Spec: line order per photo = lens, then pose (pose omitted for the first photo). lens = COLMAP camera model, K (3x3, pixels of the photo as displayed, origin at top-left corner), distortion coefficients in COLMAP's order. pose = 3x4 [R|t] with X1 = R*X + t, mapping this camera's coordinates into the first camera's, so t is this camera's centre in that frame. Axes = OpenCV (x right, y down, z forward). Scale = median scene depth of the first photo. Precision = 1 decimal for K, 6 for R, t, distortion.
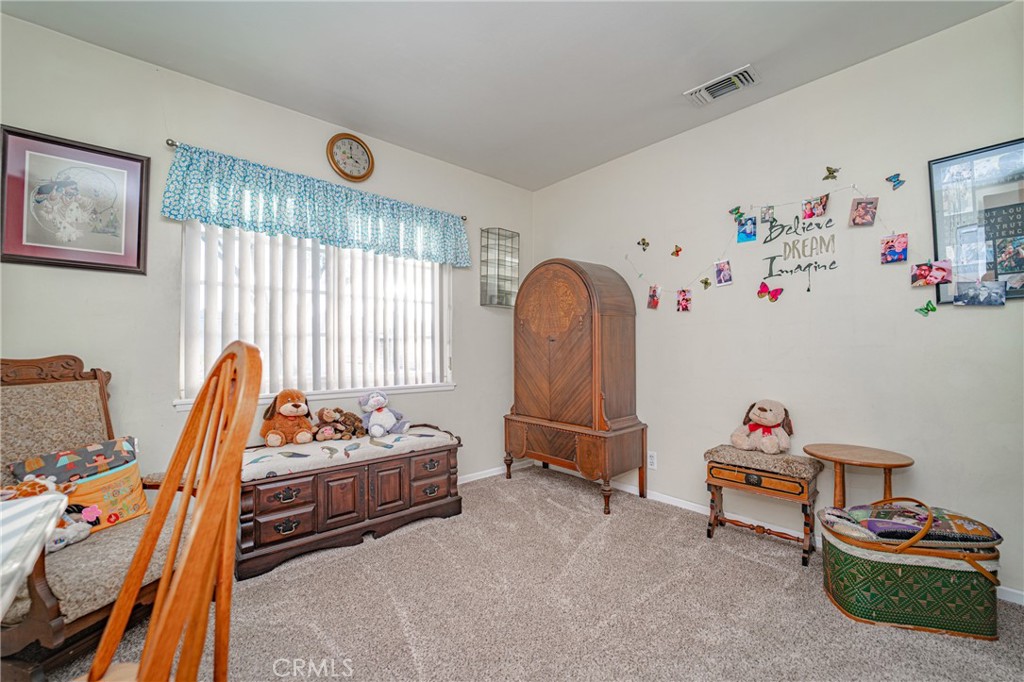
lens RADIAL K [[412.7, 0, 506.2], [0, 412.7, 338.8], [0, 0, 1]] dist [-0.005838, -0.000584]
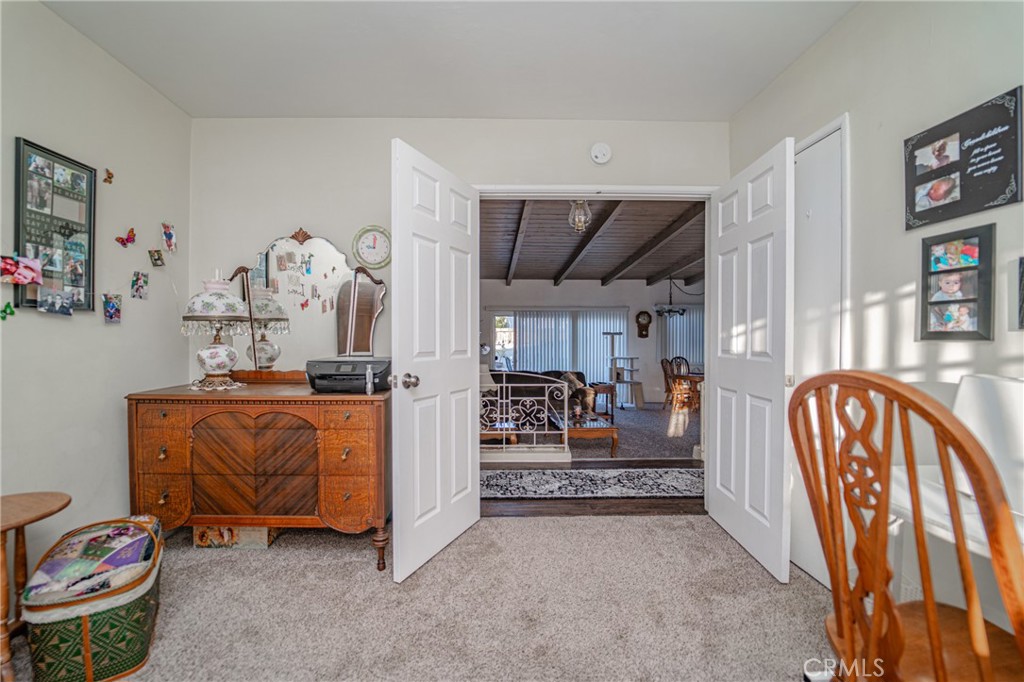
lens RADIAL K [[412.7, 0, 511.0], [0, 412.7, 339.2], [0, 0, 1]] dist [-0.005838, -0.000584]
pose [[-0.765447, 0.002358, 0.643494, -0.287576], [-0.018360, 0.999506, -0.025502, -0.015713], [-0.643237, -0.031335, -0.765026, 1.005300]]
